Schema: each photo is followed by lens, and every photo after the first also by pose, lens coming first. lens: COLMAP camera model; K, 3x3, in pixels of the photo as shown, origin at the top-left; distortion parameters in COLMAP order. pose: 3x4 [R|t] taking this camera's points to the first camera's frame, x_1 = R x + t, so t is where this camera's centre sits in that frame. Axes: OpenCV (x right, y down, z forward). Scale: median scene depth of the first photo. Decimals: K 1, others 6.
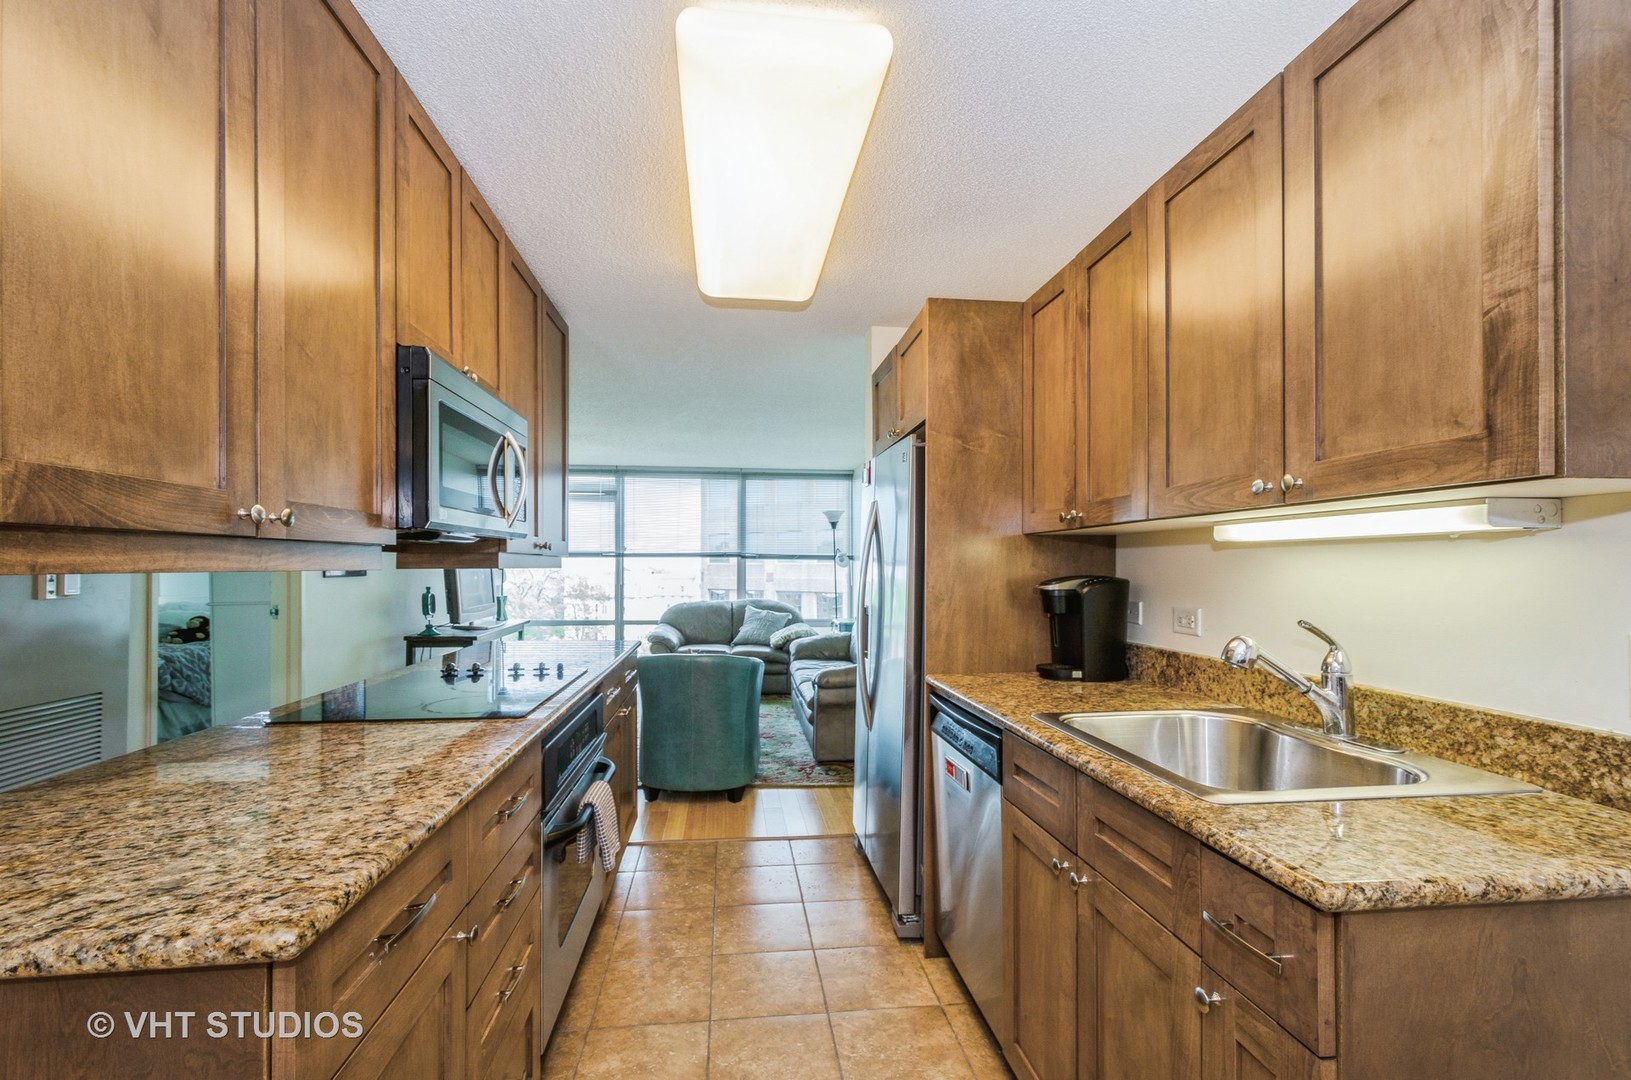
lens RADIAL K [[701.0, 0, 787.7], [0, 701.0, 568.3], [0, 0, 1]] dist [0.002710, -0.006318]
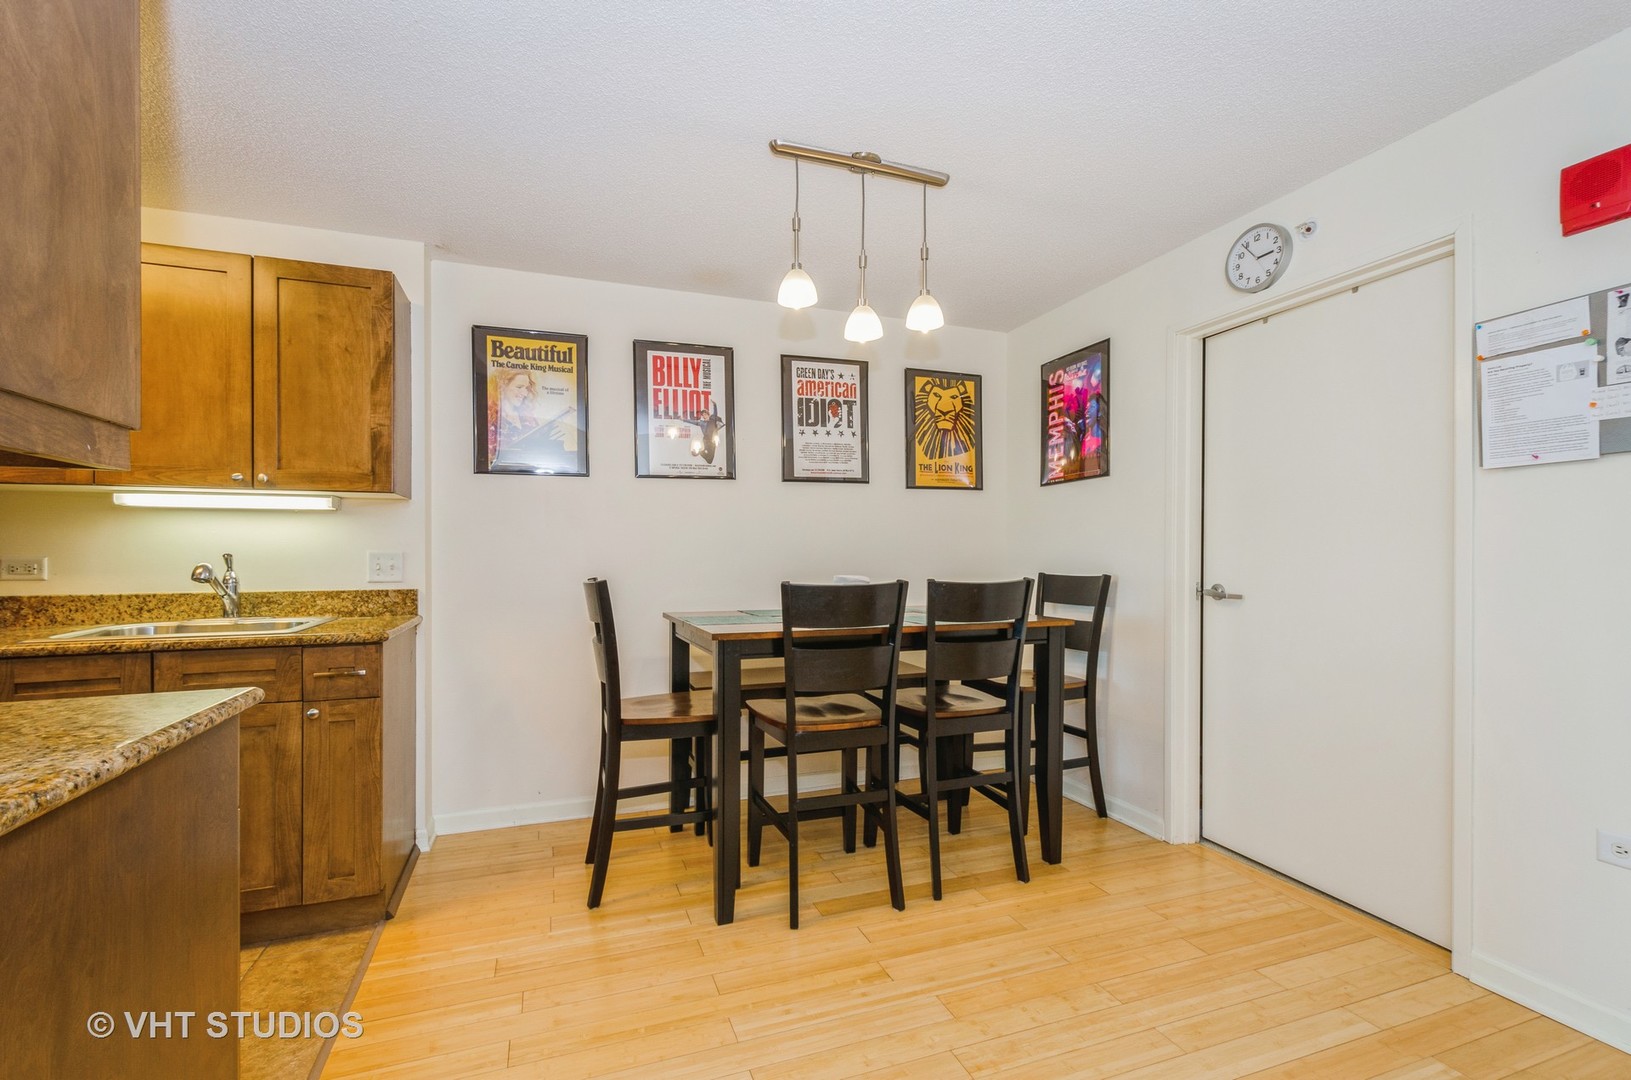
lens RADIAL K [[716.8, 0, 797.8], [0, 716.8, 548.0], [0, 0, 1]] dist [0.000380, 0.000193]
pose [[-0.252317, 0.007637, 0.967614, -0.933193], [0.001911, 0.999971, -0.007395, 0.052440], [-0.967643, -0.000017, -0.252324, 0.047186]]
